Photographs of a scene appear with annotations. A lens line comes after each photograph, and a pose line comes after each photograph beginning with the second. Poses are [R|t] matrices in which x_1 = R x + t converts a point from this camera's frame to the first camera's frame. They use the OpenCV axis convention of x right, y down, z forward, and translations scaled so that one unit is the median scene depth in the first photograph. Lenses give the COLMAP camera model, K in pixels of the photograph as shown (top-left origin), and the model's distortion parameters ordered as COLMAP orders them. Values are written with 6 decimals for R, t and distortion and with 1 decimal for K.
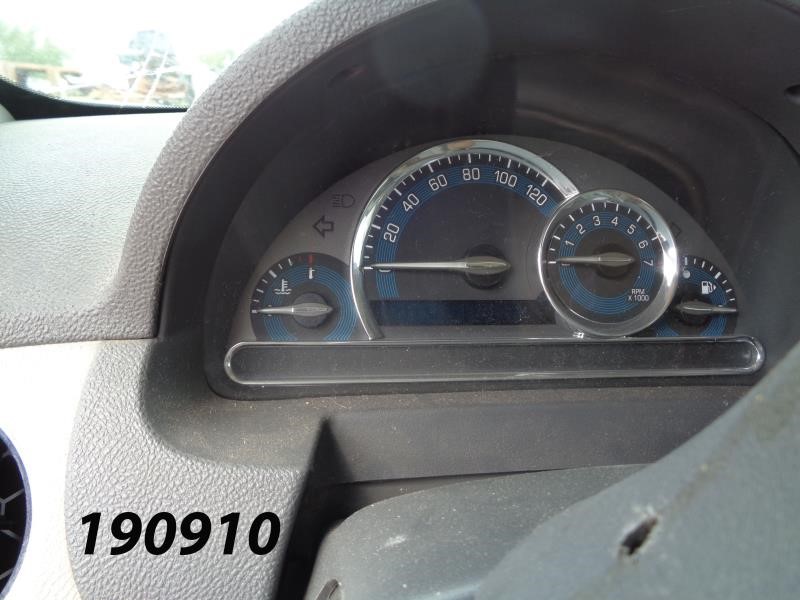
lens RADIAL K [[600.4, 0, 400.2], [0, 600.4, 298.1], [0, 0, 1]] dist [-0.010687, 0.000318]
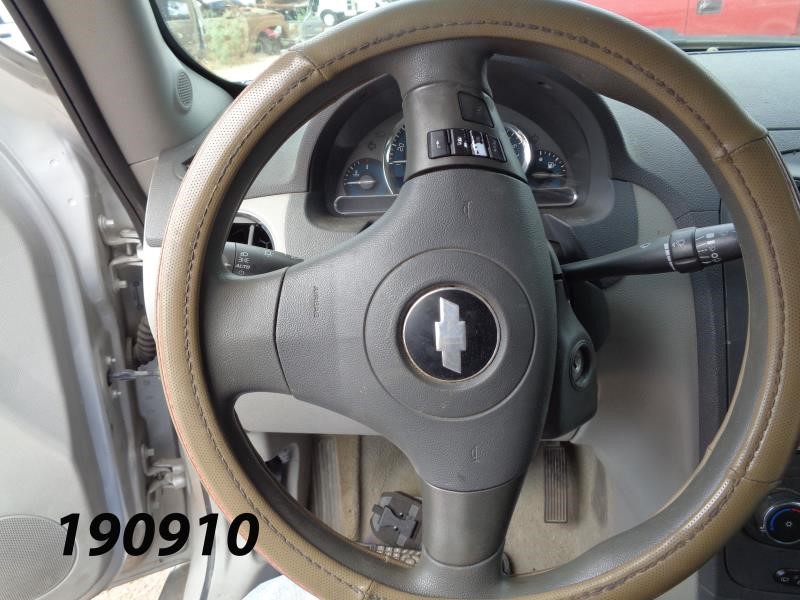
lens RADIAL K [[600.4, 0, 402.2], [0, 600.4, 299.9], [0, 0, 1]] dist [-0.010687, 0.000318]
pose [[0.977696, -0.000330, -0.210024, 0.483469], [0.034761, 0.986461, 0.160267, 0.102562], [0.207127, -0.163993, 0.964471, -1.343978]]
